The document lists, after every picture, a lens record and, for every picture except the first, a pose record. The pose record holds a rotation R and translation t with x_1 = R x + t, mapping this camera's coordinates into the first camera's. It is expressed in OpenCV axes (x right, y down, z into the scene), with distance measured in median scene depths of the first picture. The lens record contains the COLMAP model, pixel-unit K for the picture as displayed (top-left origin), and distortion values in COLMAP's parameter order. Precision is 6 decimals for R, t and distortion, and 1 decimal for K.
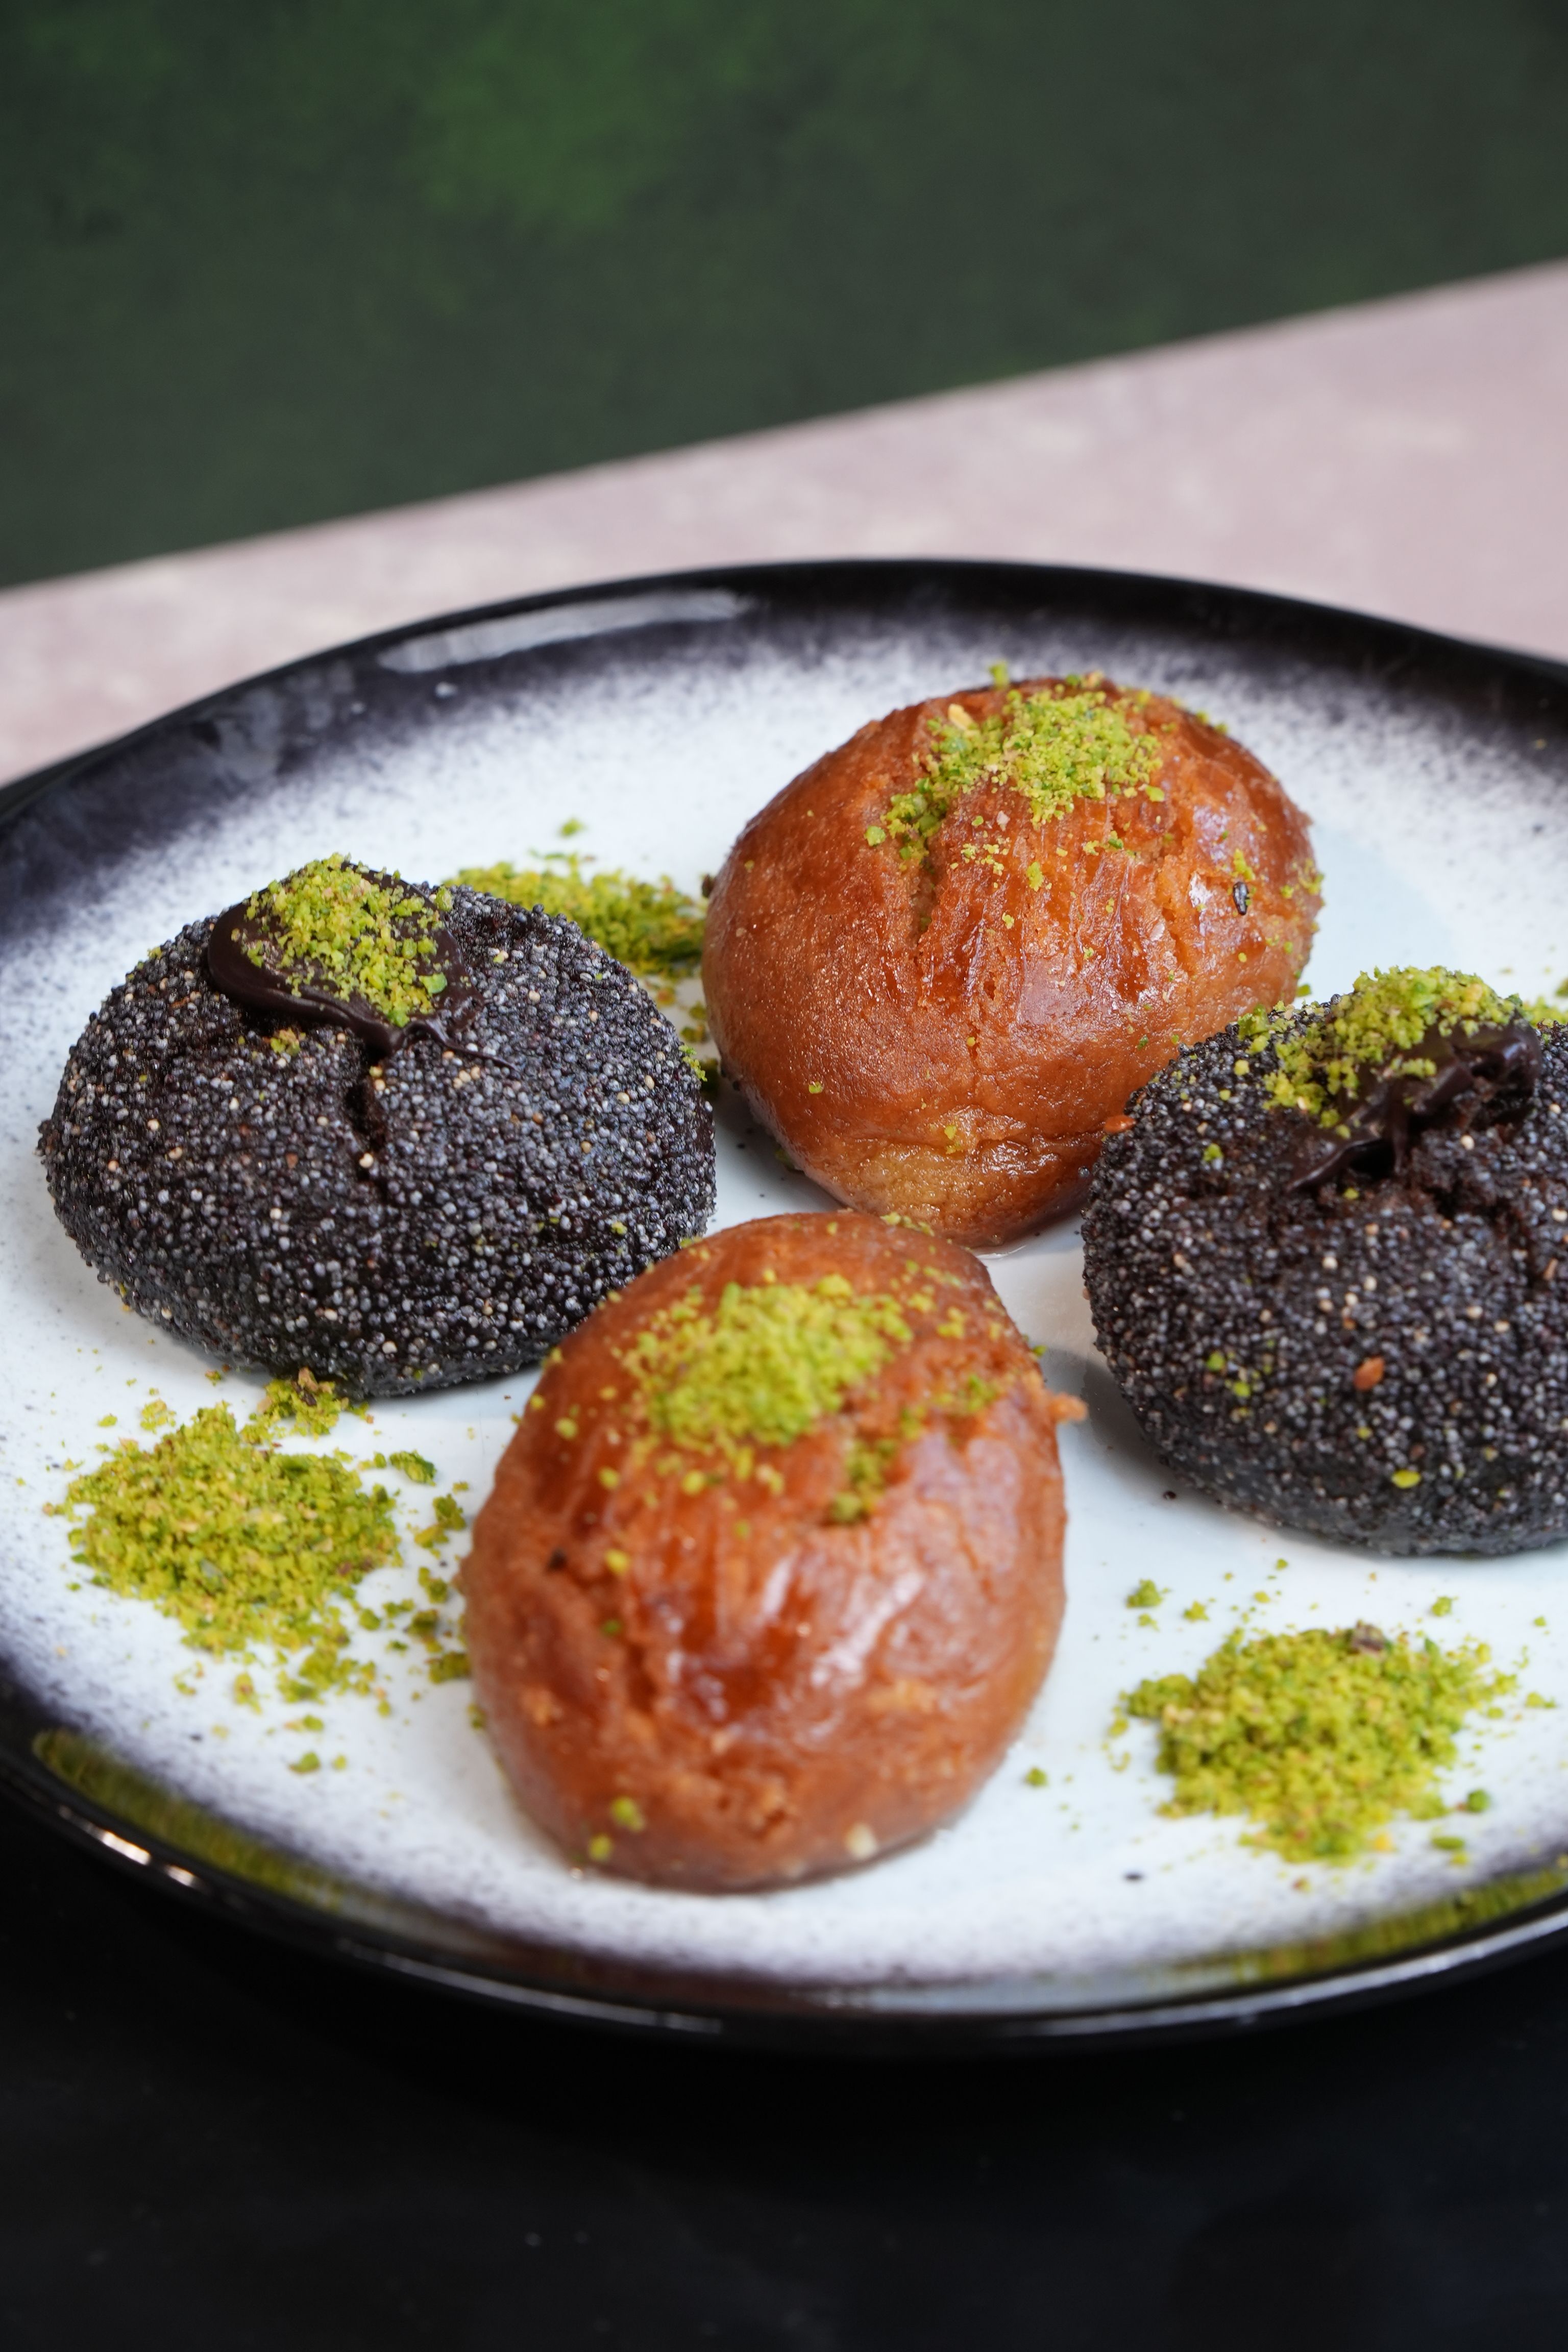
lens RADIAL K [[6765.5, 0, 784.0], [0, 6765.5, 1176.0], [0, 0, 1]] dist [0.109551, 0.158779]
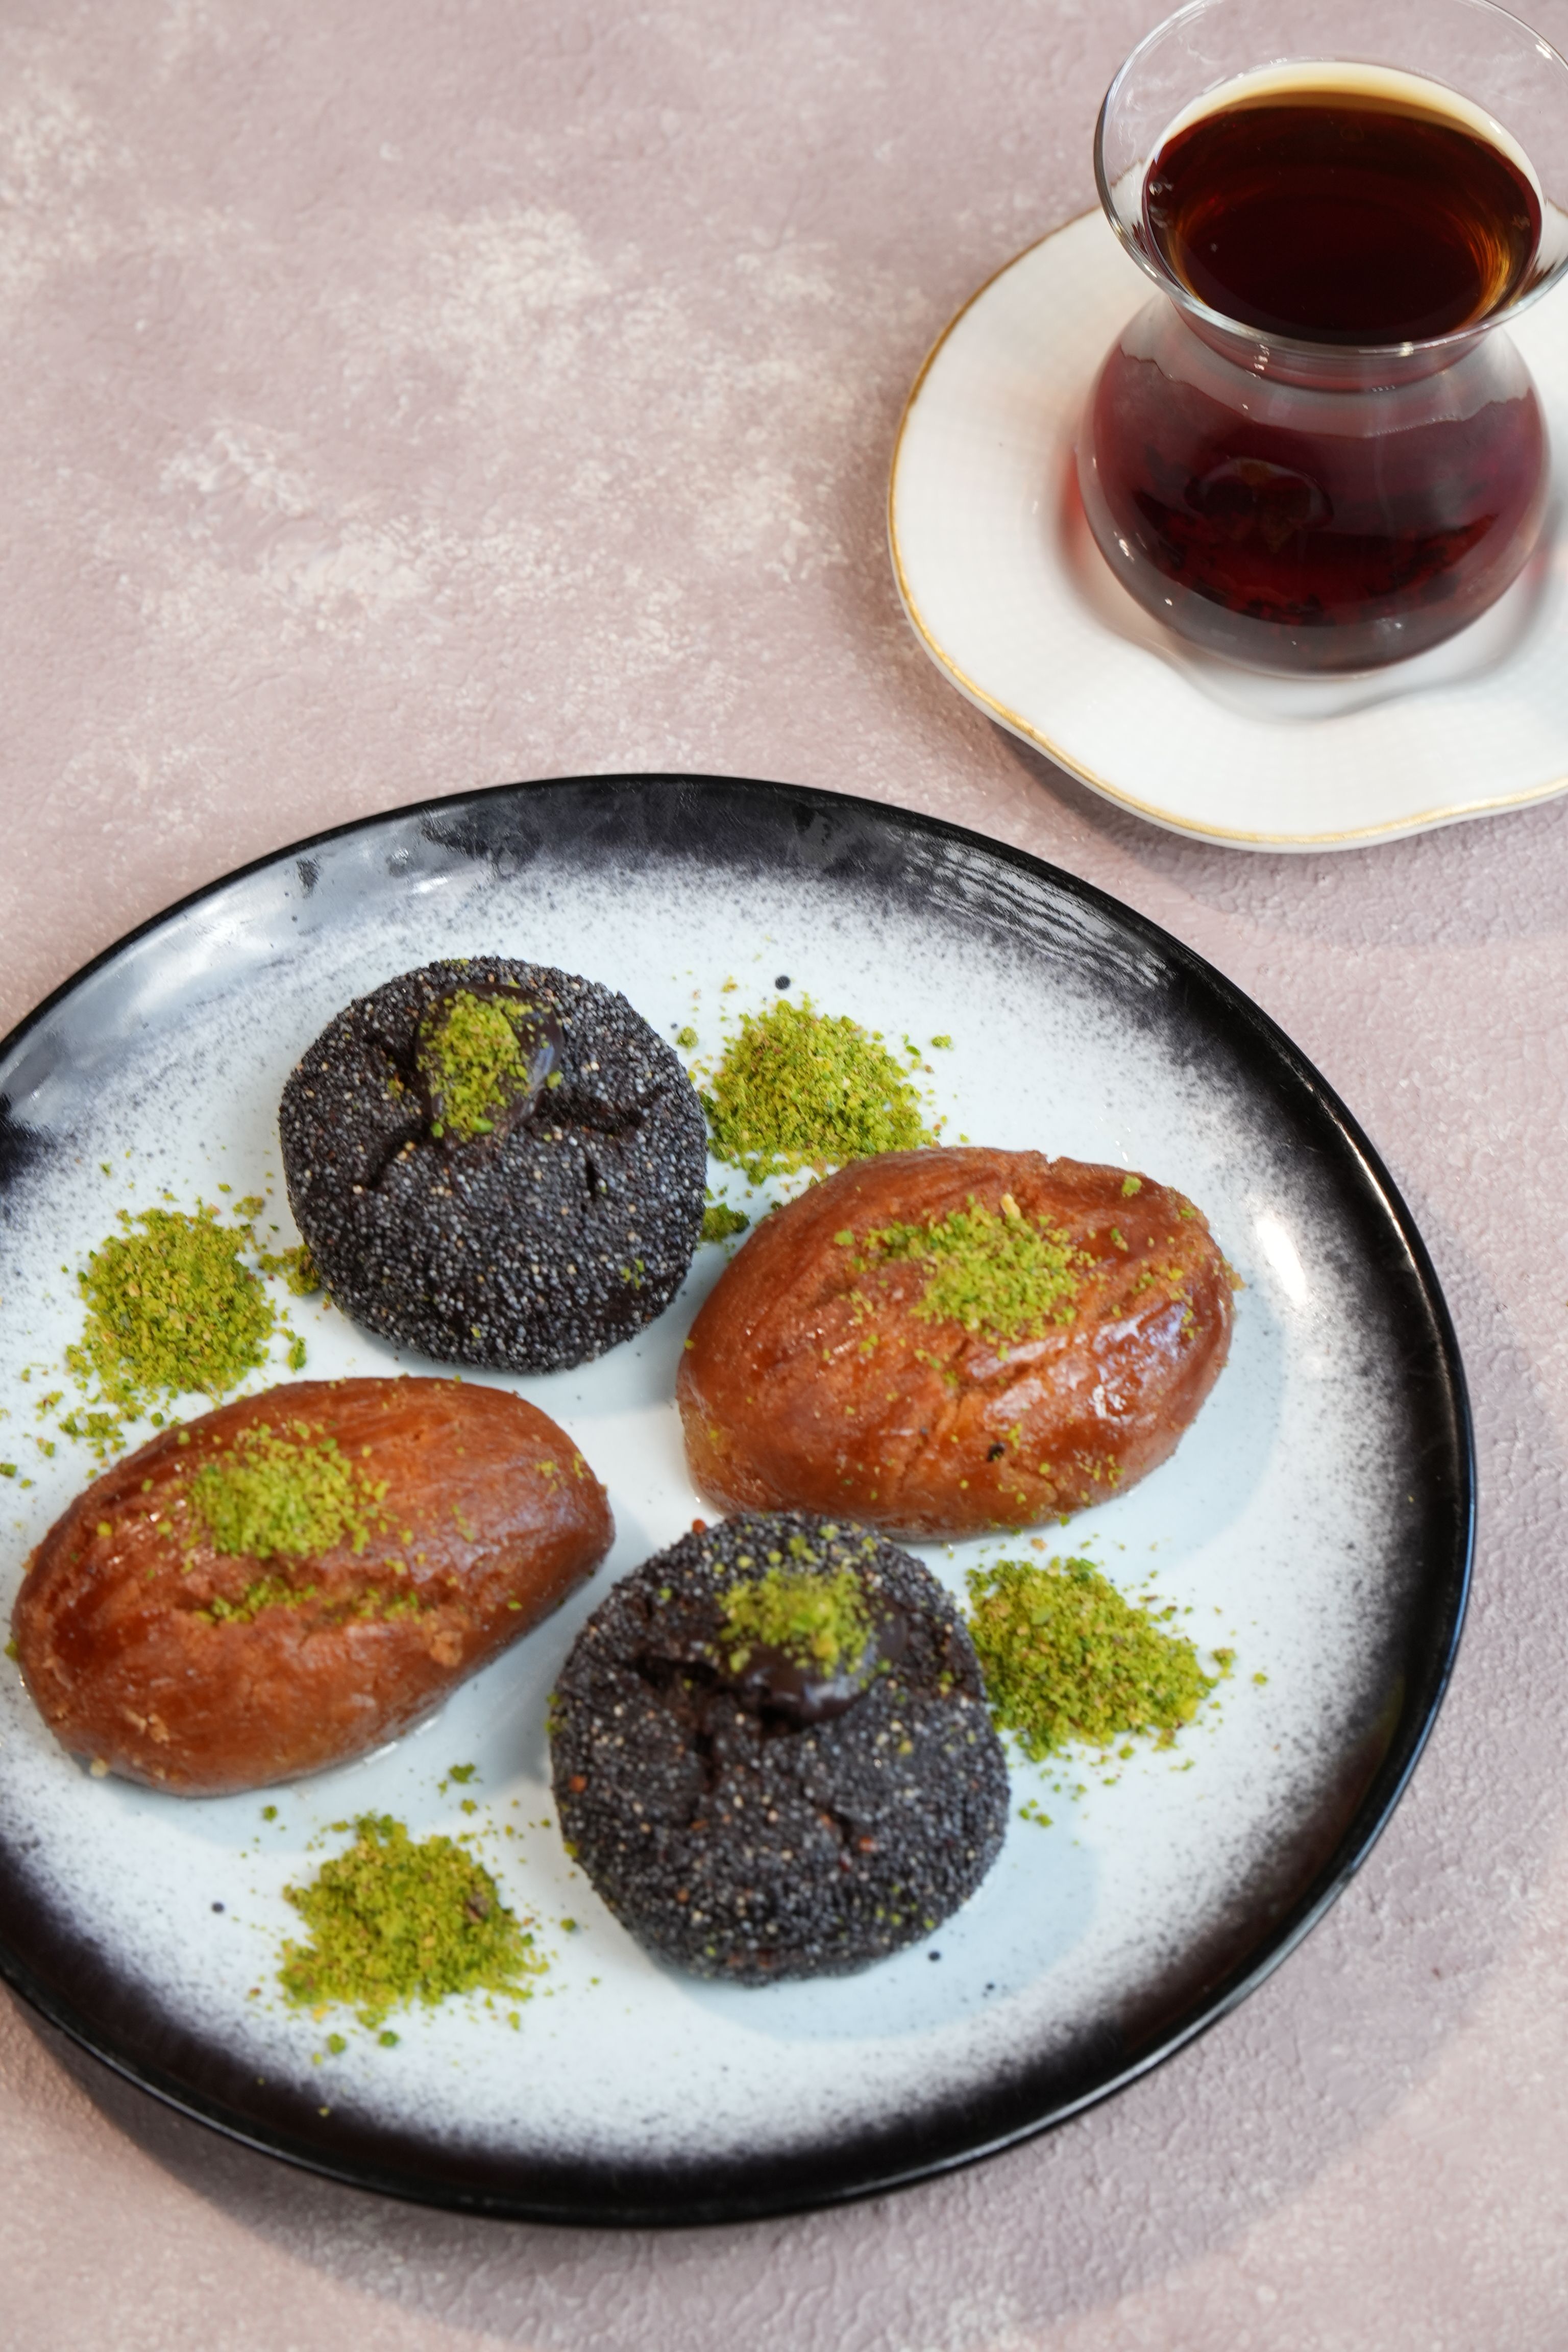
lens RADIAL K [[6765.5, 0, 784.0], [0, 6765.5, 1176.0], [0, 0, 1]] dist [0.109551, 0.158779]
pose [[0.613256, 0.682573, -0.397506, 0.577758], [-0.516048, 0.727219, 0.452601, -0.717062], [0.598007, -0.072428, 0.798212, -0.127079]]
